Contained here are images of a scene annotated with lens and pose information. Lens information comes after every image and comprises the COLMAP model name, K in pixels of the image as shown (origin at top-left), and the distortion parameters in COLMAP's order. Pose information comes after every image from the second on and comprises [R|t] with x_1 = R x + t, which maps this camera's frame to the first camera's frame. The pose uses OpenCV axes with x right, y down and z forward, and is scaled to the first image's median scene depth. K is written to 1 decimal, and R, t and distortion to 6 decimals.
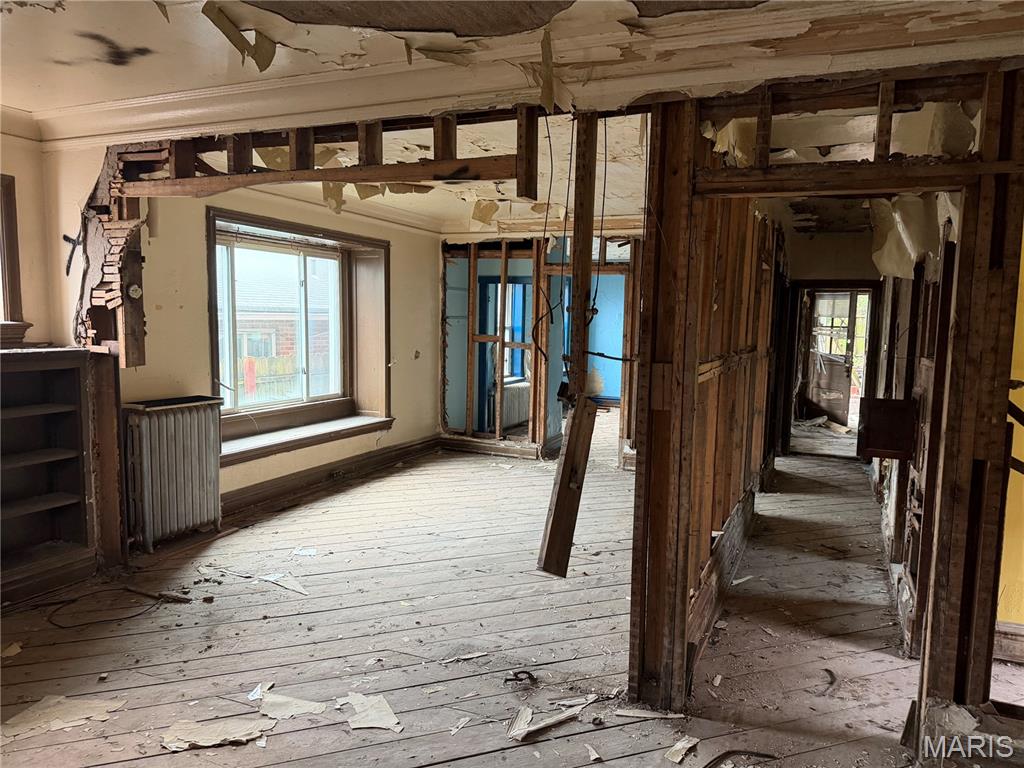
lens RADIAL K [[706.1, 0, 512.0], [0, 706.1, 386.1], [0, 0, 1]] dist [0.010757, -0.007166]
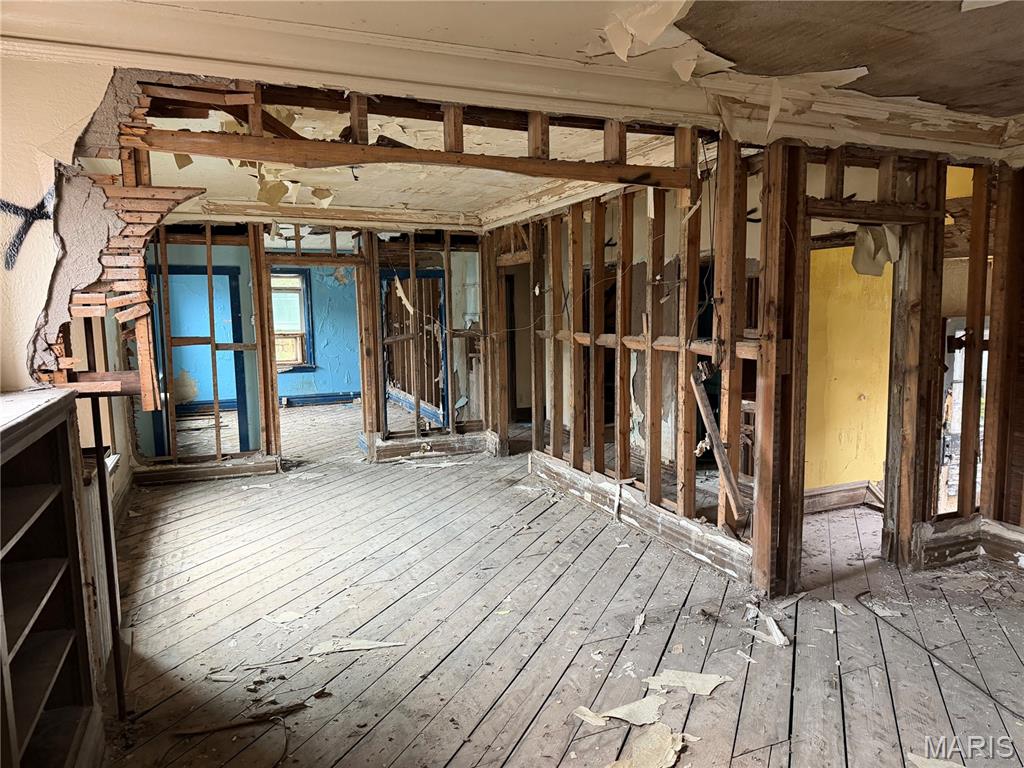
lens RADIAL K [[706.1, 0, 510.8], [0, 706.1, 385.1], [0, 0, 1]] dist [0.010757, -0.007166]
pose [[0.697918, -0.110370, 0.707622, -0.791158], [0.103335, 0.993234, 0.052999, -0.050375], [-0.708684, 0.036133, 0.704601, 0.301991]]
